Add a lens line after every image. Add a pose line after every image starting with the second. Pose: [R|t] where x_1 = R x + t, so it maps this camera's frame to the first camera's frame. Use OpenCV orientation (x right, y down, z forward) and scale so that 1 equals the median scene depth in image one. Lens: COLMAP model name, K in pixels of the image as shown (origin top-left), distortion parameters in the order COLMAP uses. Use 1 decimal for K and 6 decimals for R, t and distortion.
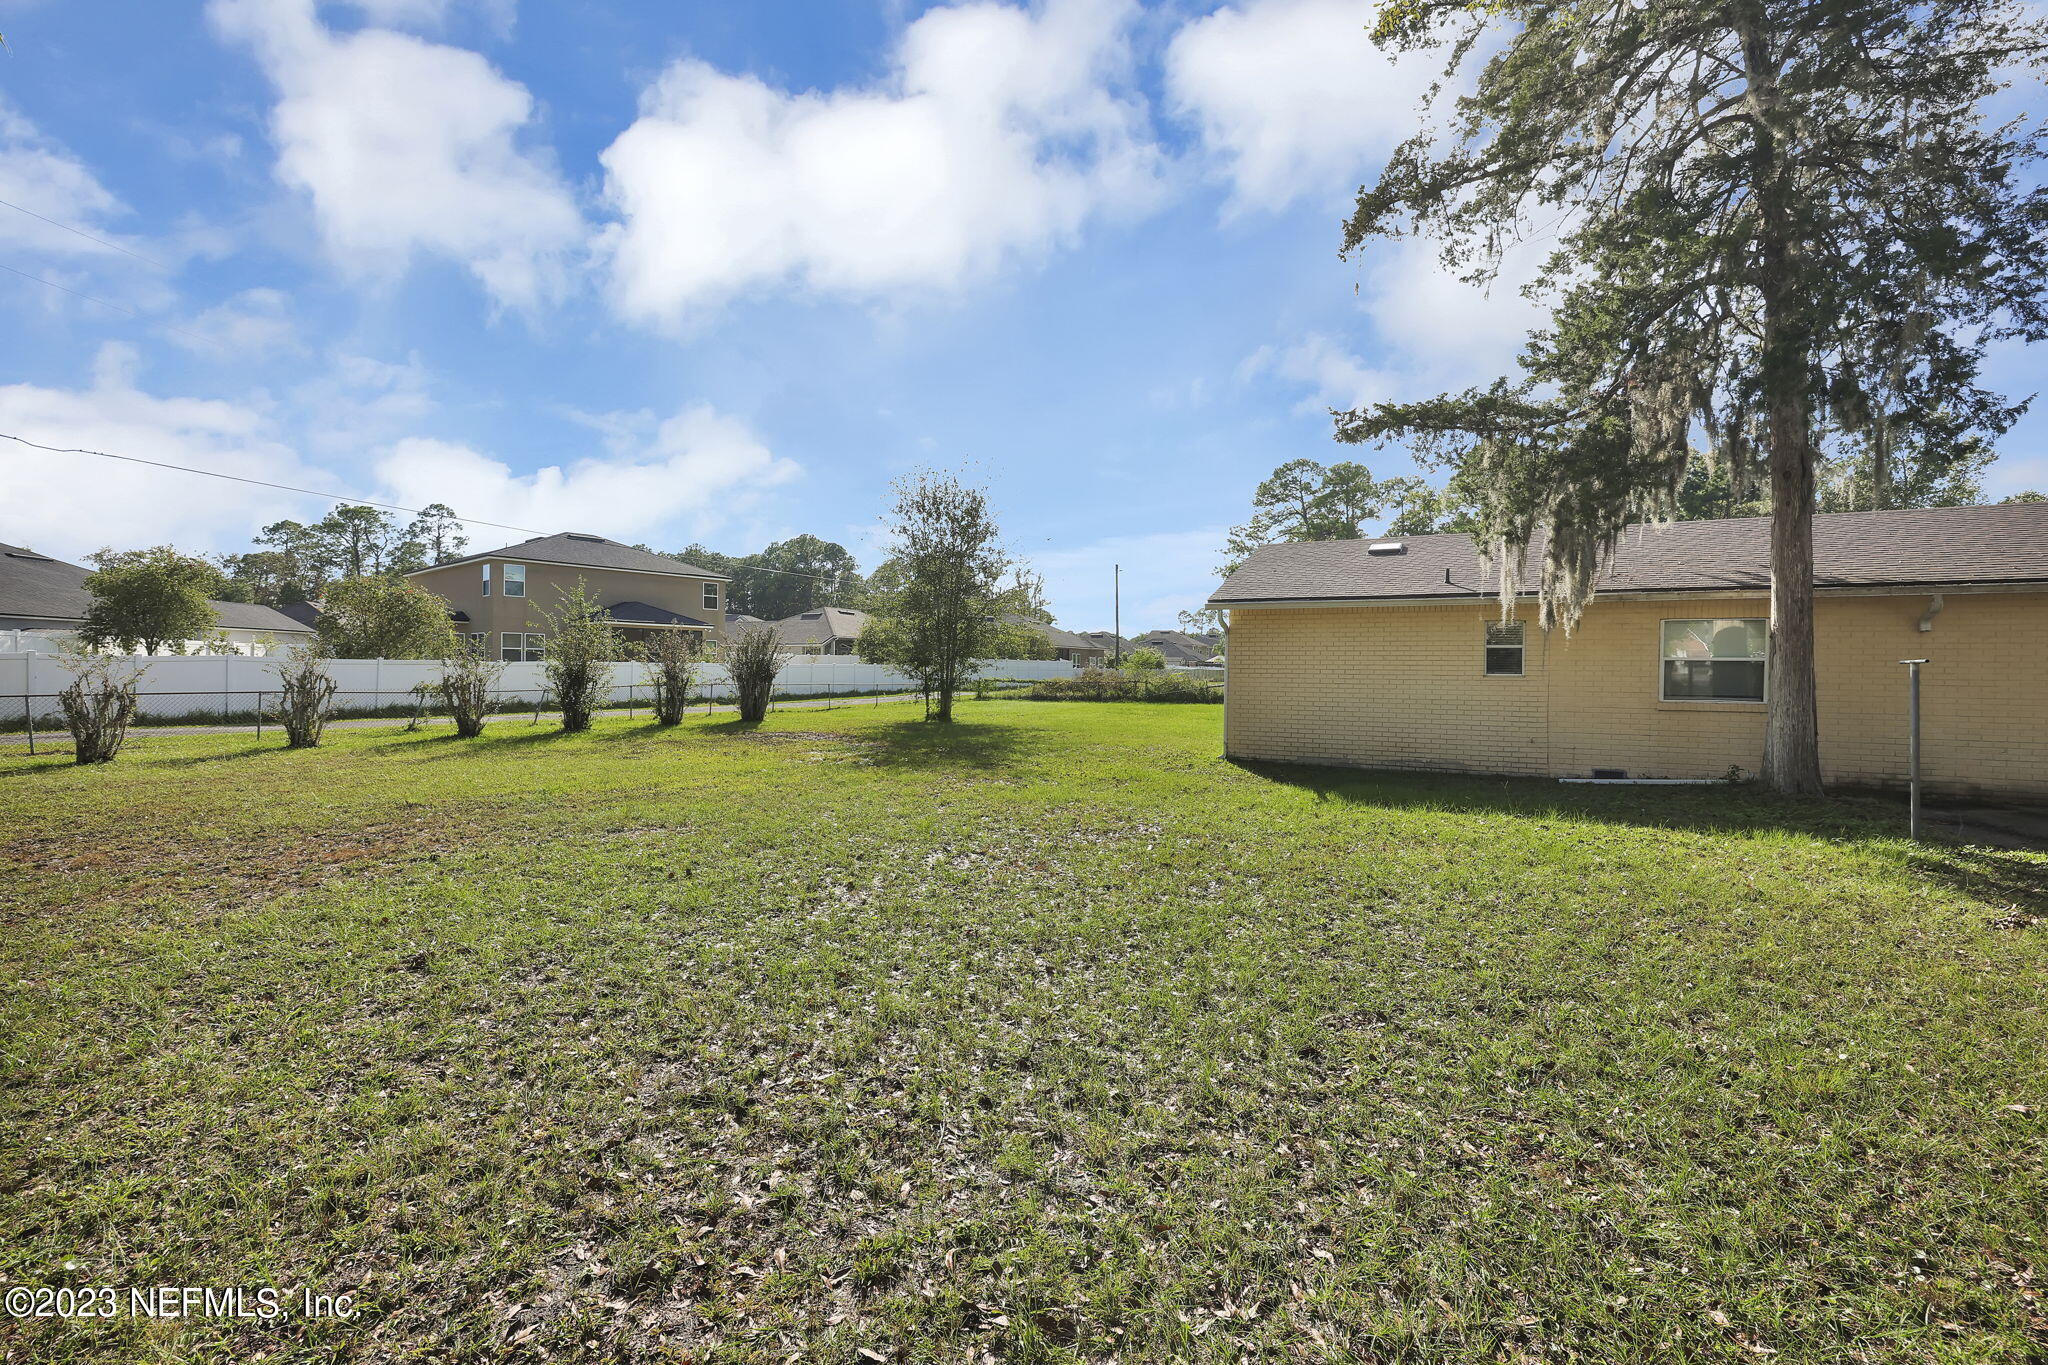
lens RADIAL K [[889.2, 0, 1024.0], [0, 889.2, 682.5], [0, 0, 1]] dist [0.000355, 0.000044]
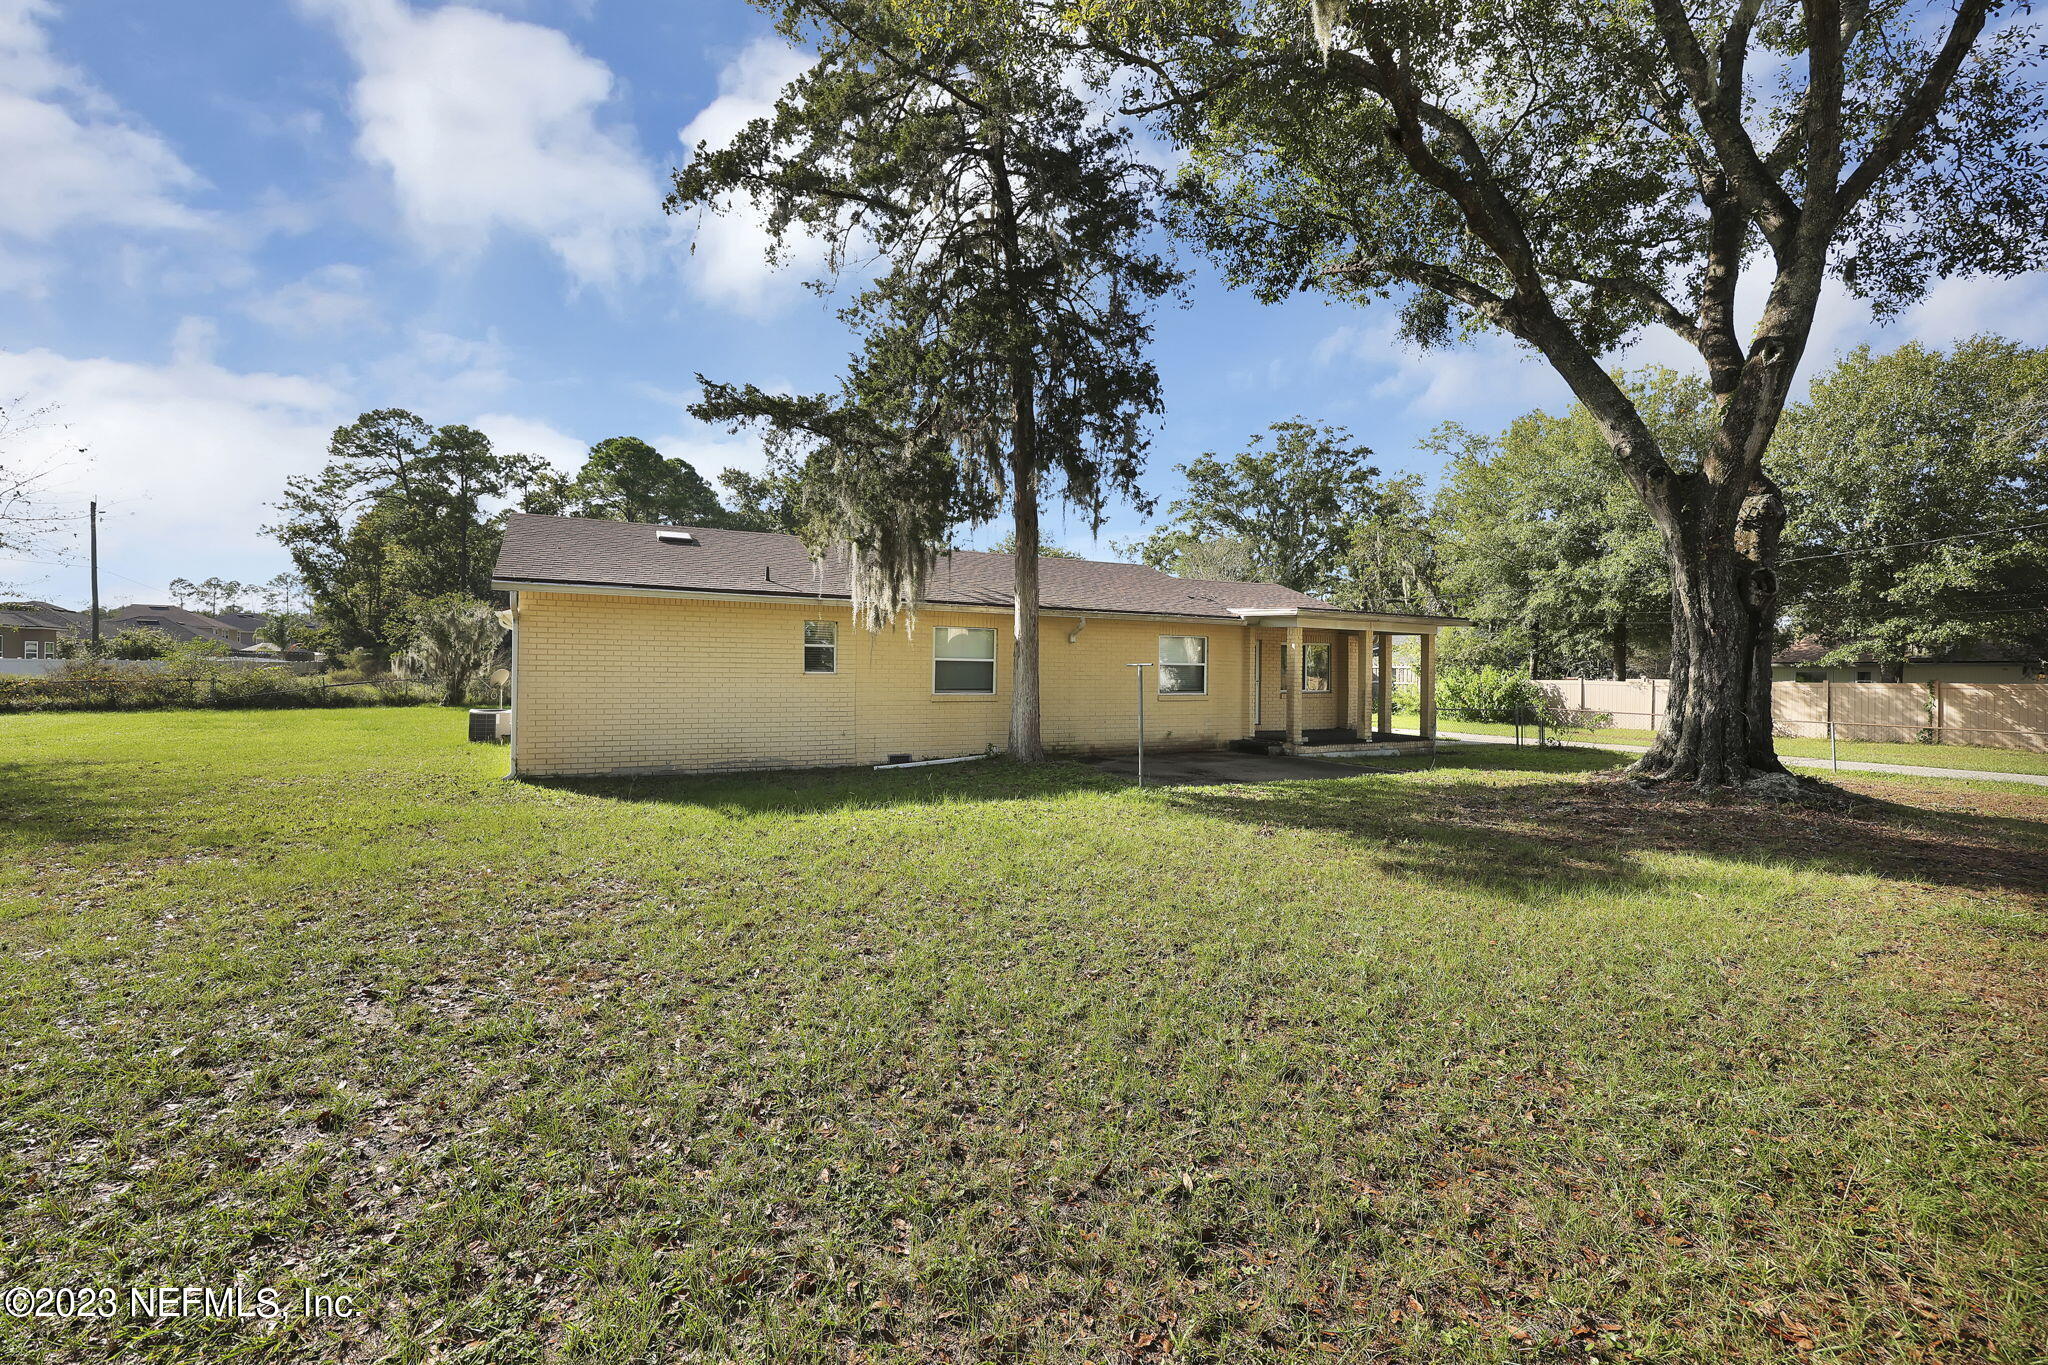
lens RADIAL K [[889.2, 0, 1024.0], [0, 889.2, 682.5], [0, 0, 1]] dist [0.000355, 0.000044]
pose [[0.566713, -0.012831, 0.823816, -0.077389], [0.005791, 0.999916, 0.011590, -0.003127], [-0.823895, -0.001798, 0.566739, 0.081443]]
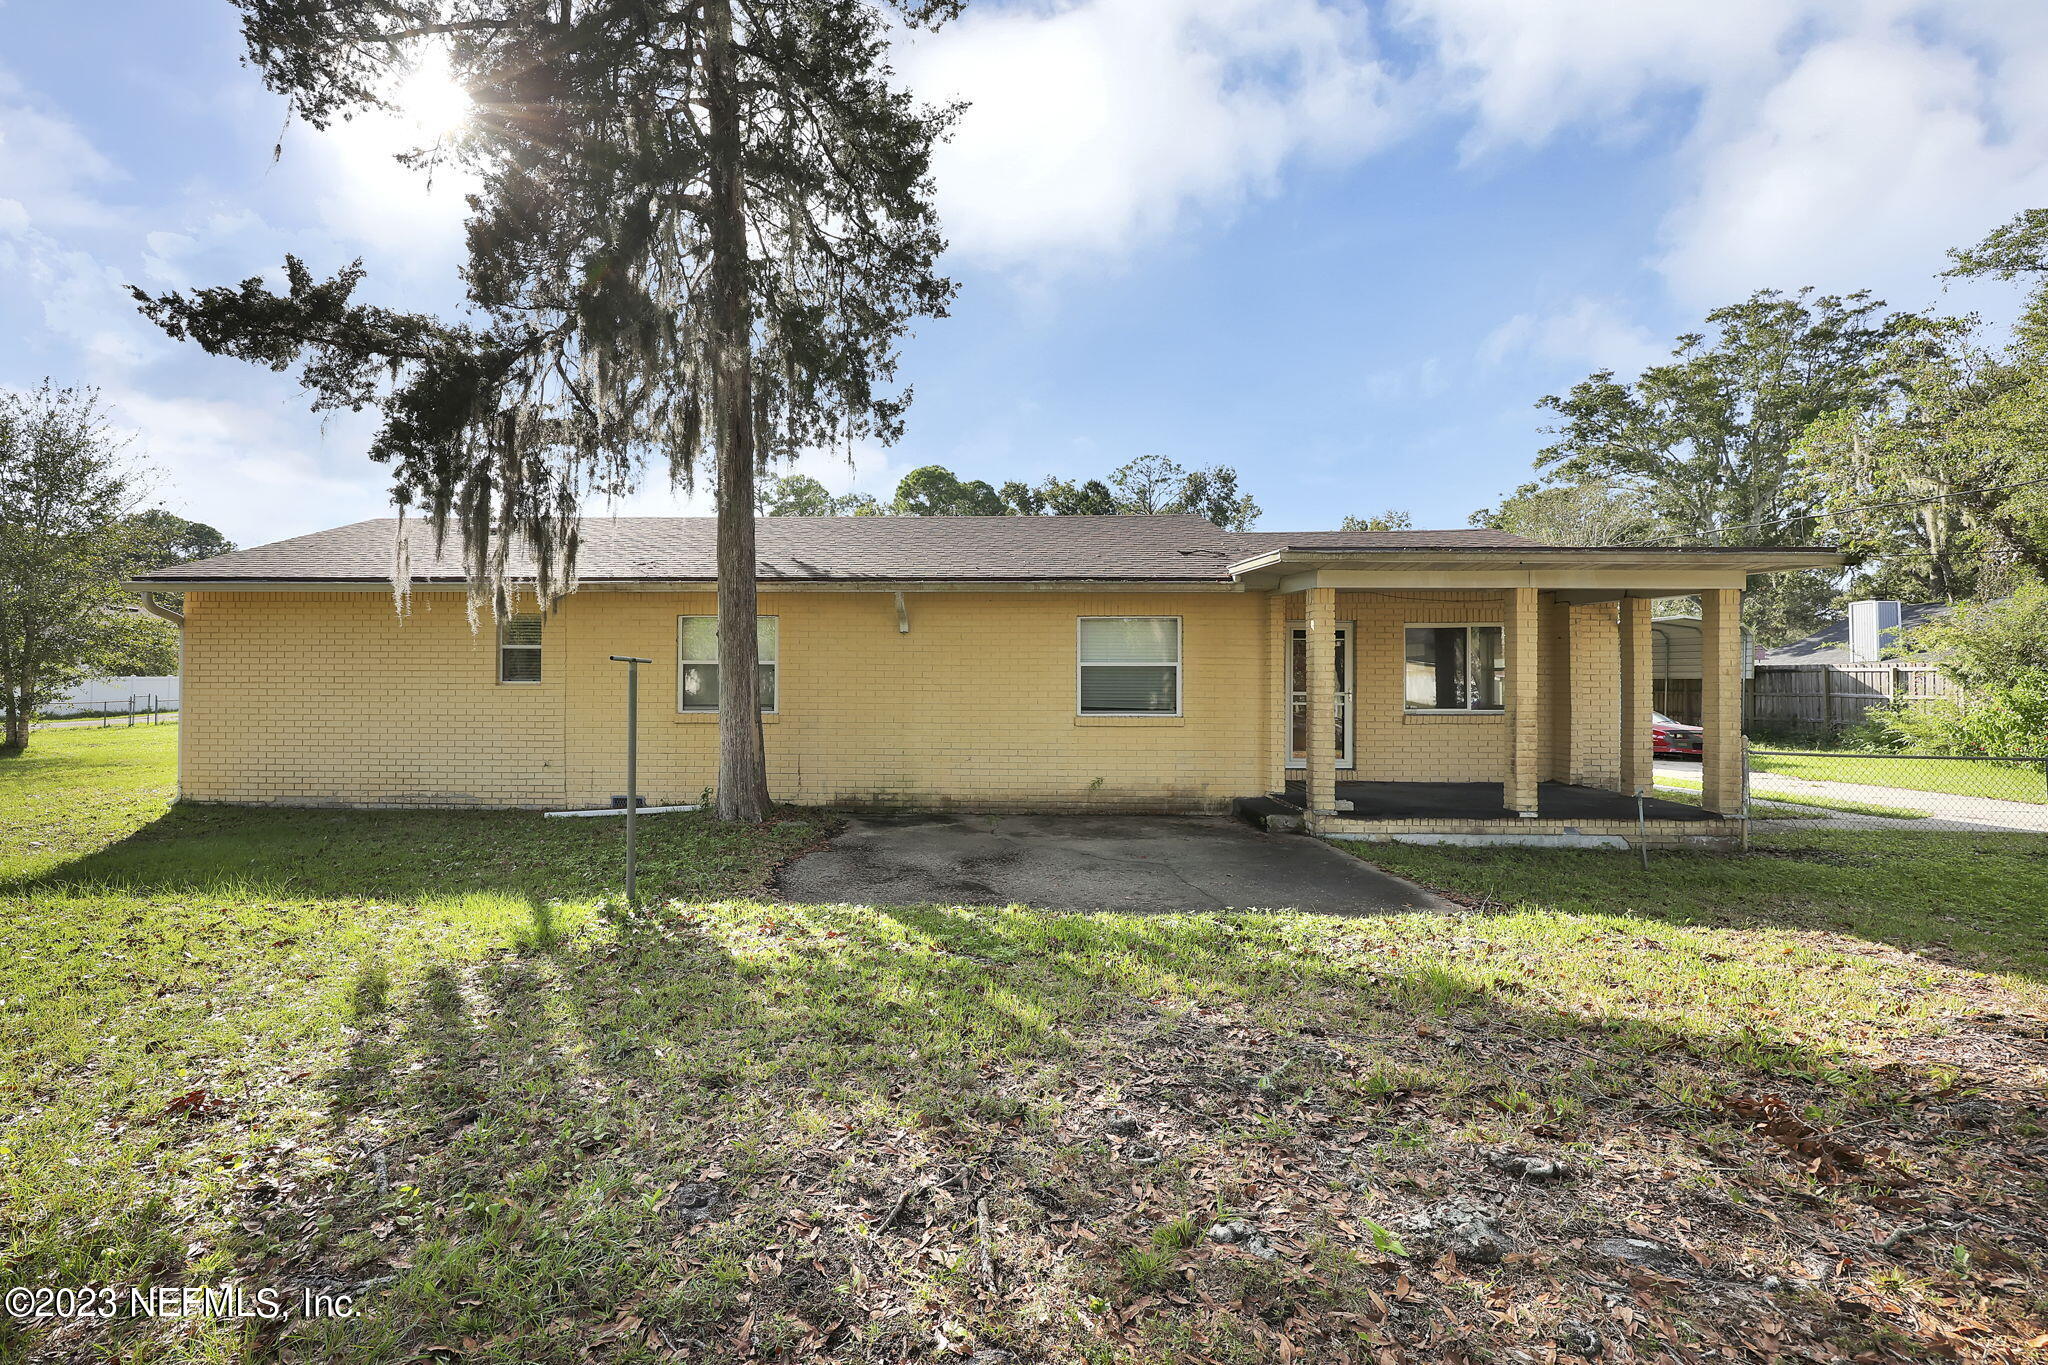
lens RADIAL K [[868.6, 0, 968.2], [0, 868.6, 681.5], [0, 0, 1]] dist [-0.001288, -0.000643]
pose [[0.908583, -0.005232, 0.417673, 0.234853], [0.011251, 0.999865, -0.011950, 0.001740], [-0.417554, 0.015556, 0.908519, 0.050772]]
